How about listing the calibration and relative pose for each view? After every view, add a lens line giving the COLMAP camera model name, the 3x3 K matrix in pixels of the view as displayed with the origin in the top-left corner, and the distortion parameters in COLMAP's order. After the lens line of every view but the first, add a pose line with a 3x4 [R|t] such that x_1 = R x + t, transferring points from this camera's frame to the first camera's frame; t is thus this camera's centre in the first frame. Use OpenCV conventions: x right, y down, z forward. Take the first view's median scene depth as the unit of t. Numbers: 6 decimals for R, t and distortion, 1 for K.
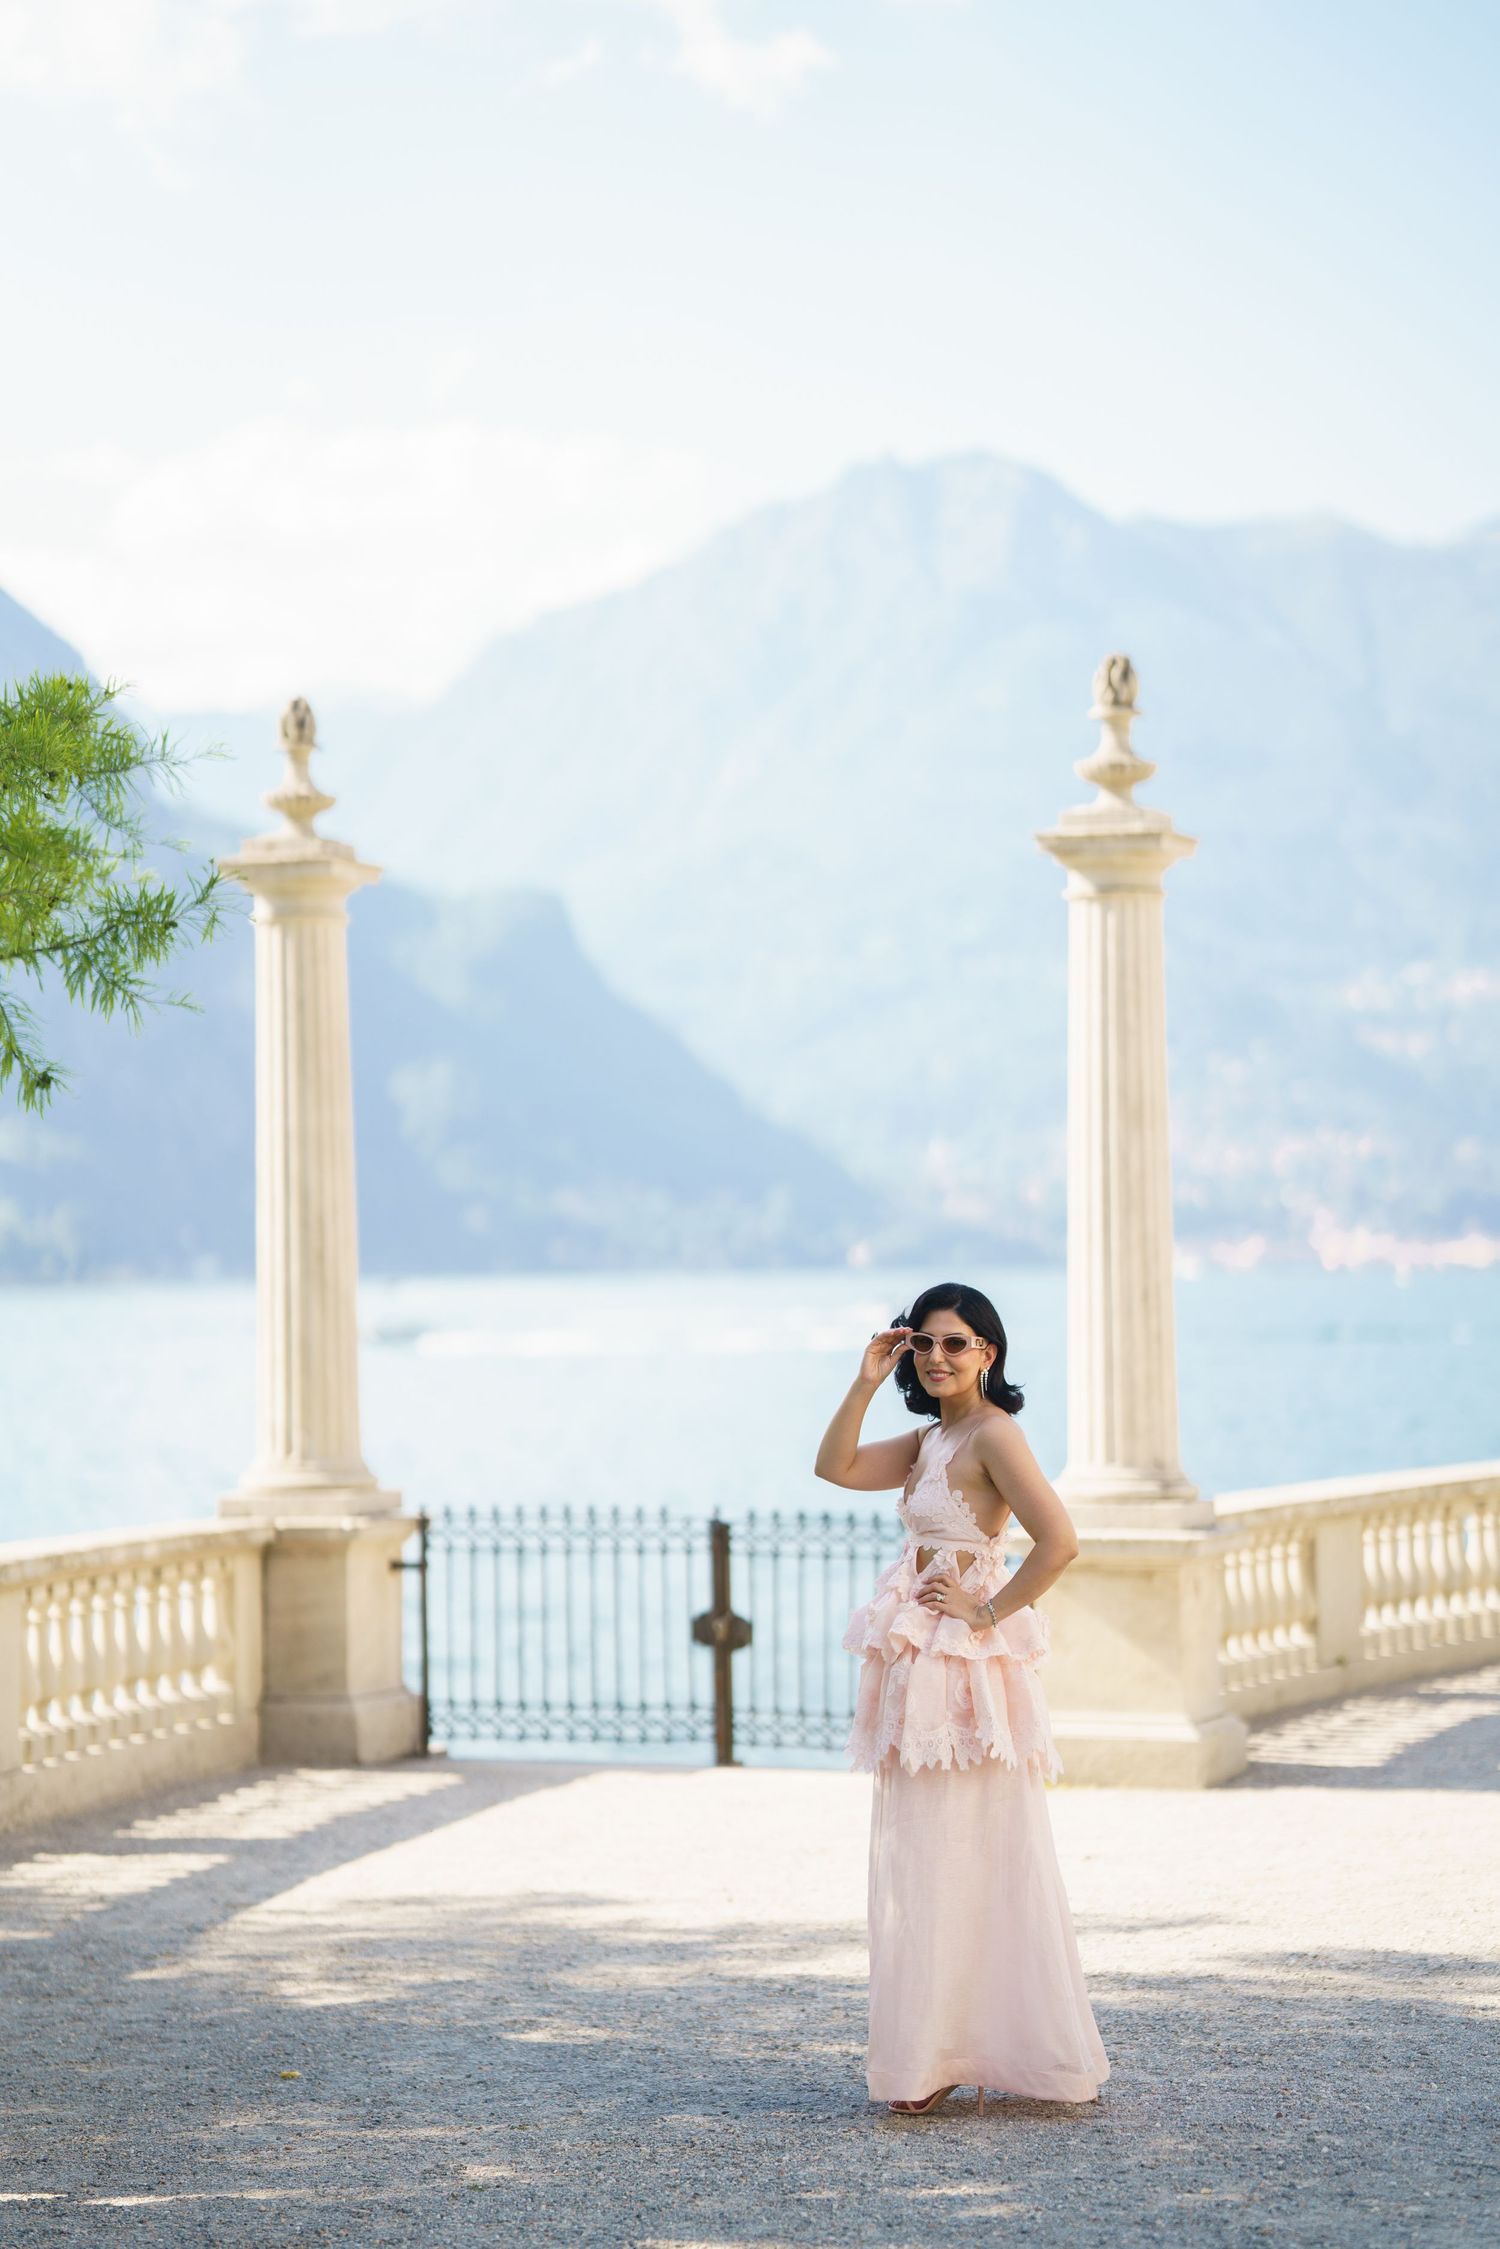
lens RADIAL K [[5337.6, 0, 742.4], [0, 5337.6, 1121.7], [0, 0, 1]] dist [0.656289, 1.256322]
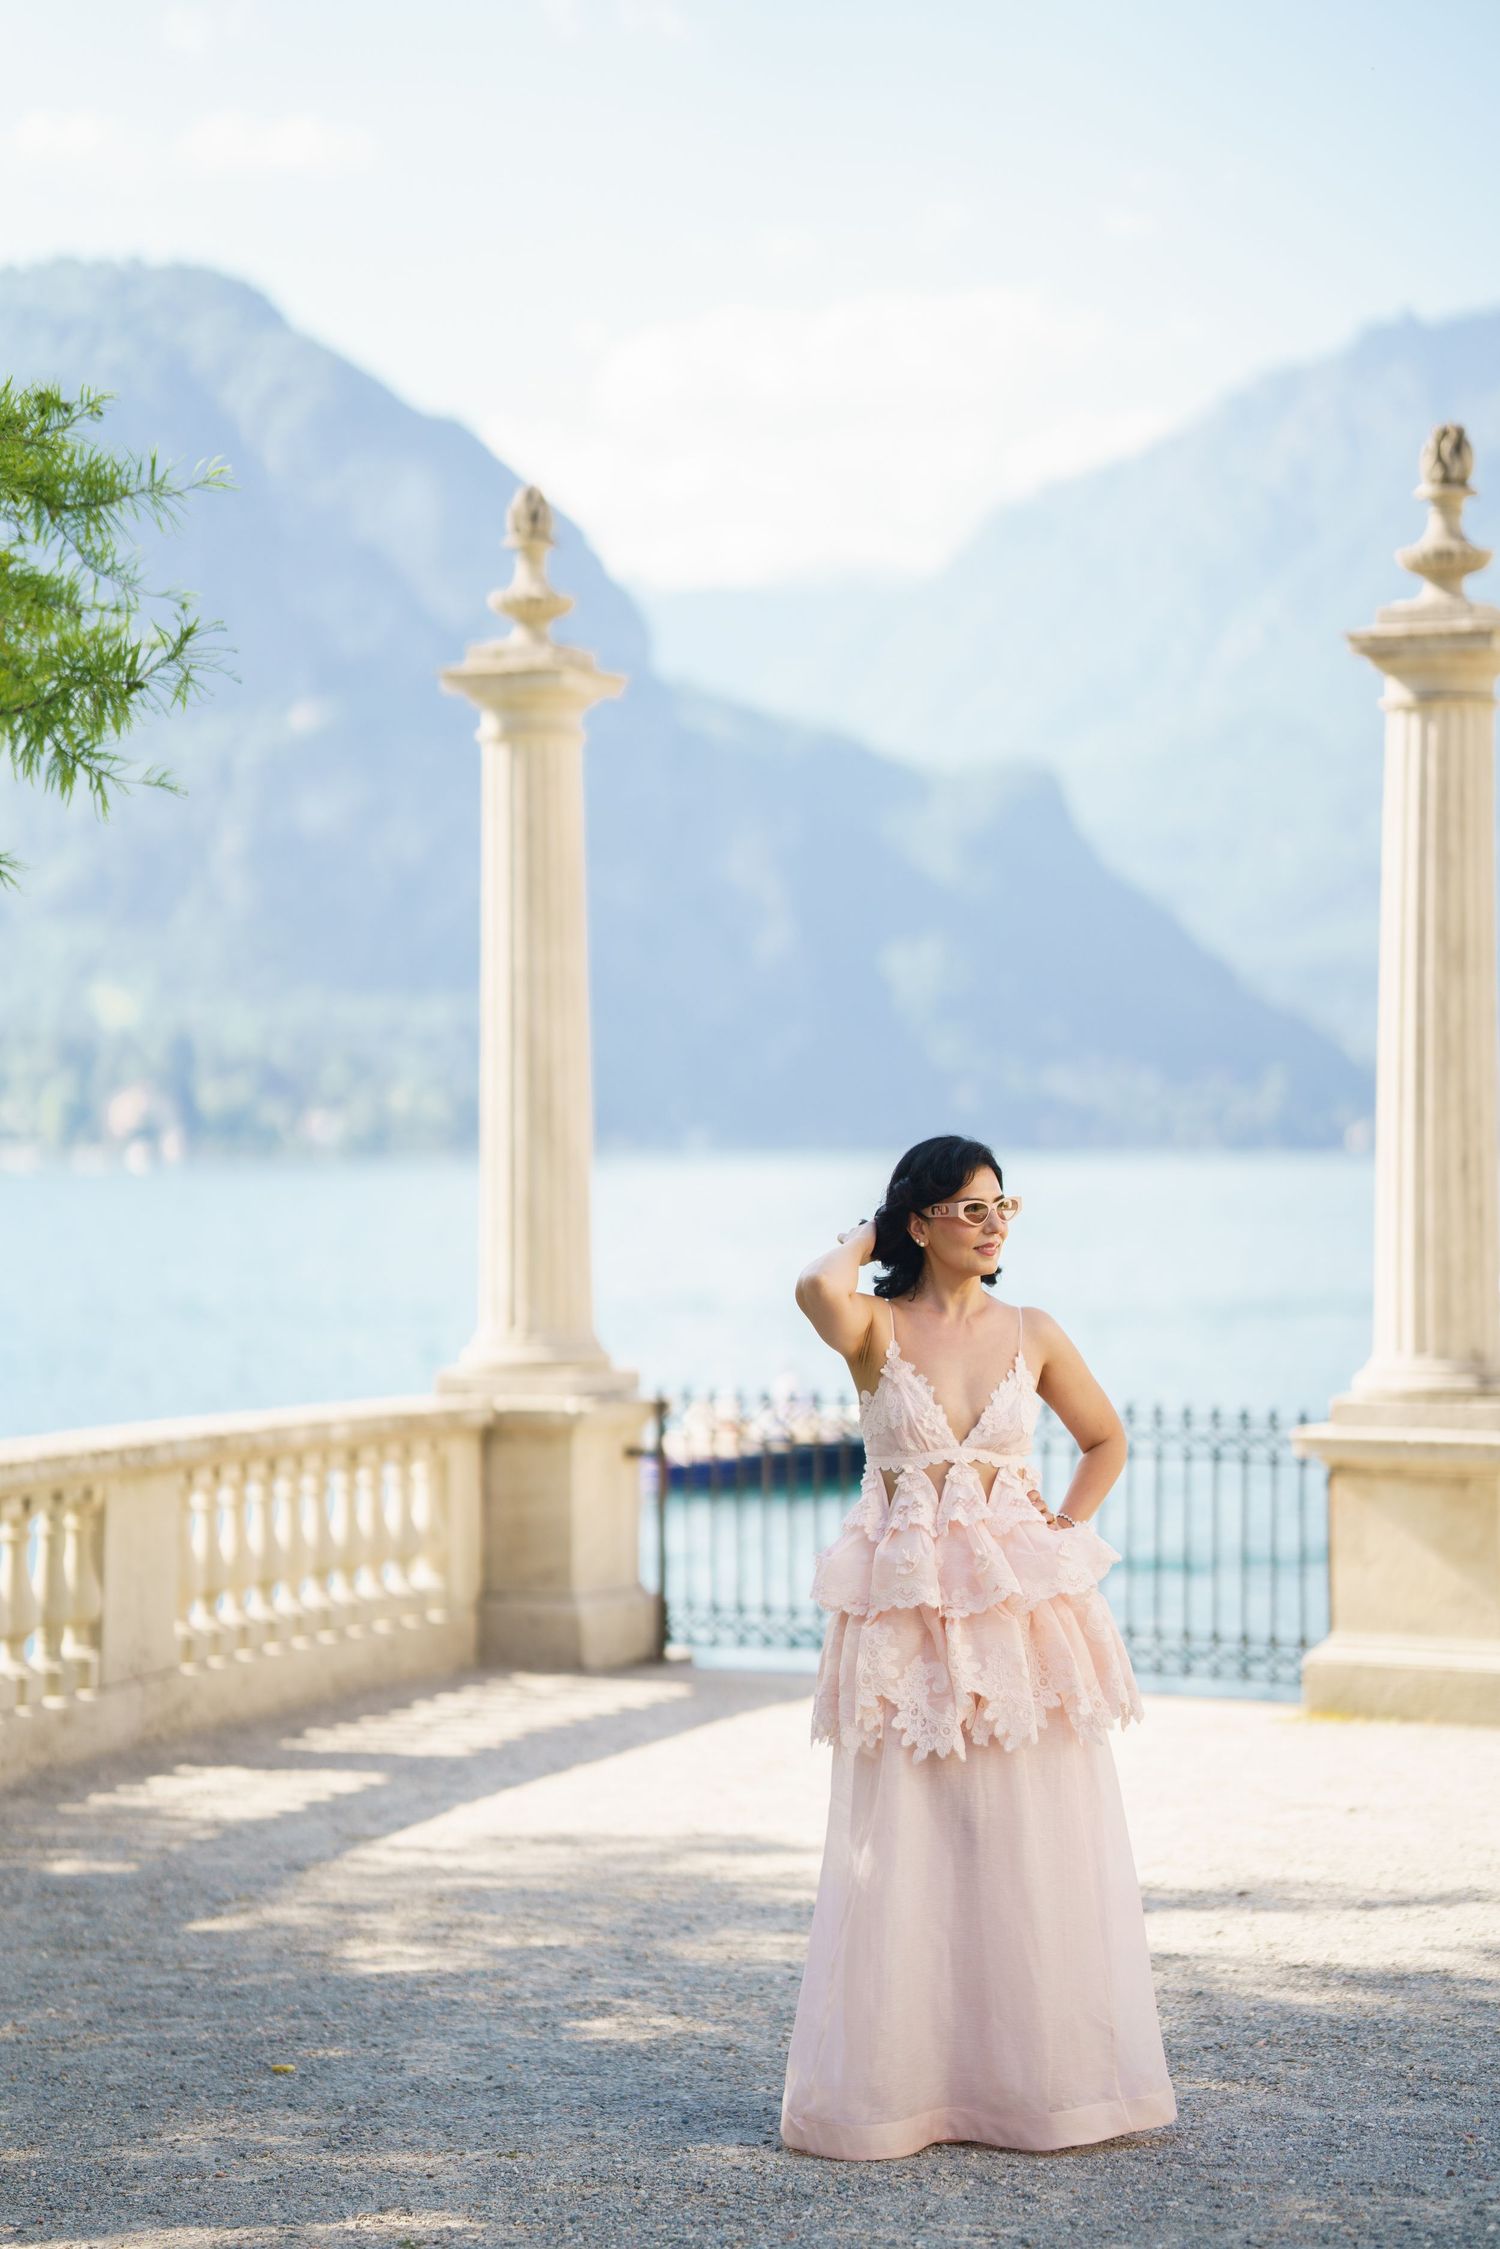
lens RADIAL K [[5337.6, 0, 742.4], [0, 5337.6, 1121.7], [0, 0, 1]] dist [0.656289, 1.256322]
pose [[0.995629, 0.011583, -0.092672, 0.039354], [-0.009465, 0.999685, 0.023263, 0.006093], [0.092912, -0.022284, 0.995425, 0.112324]]
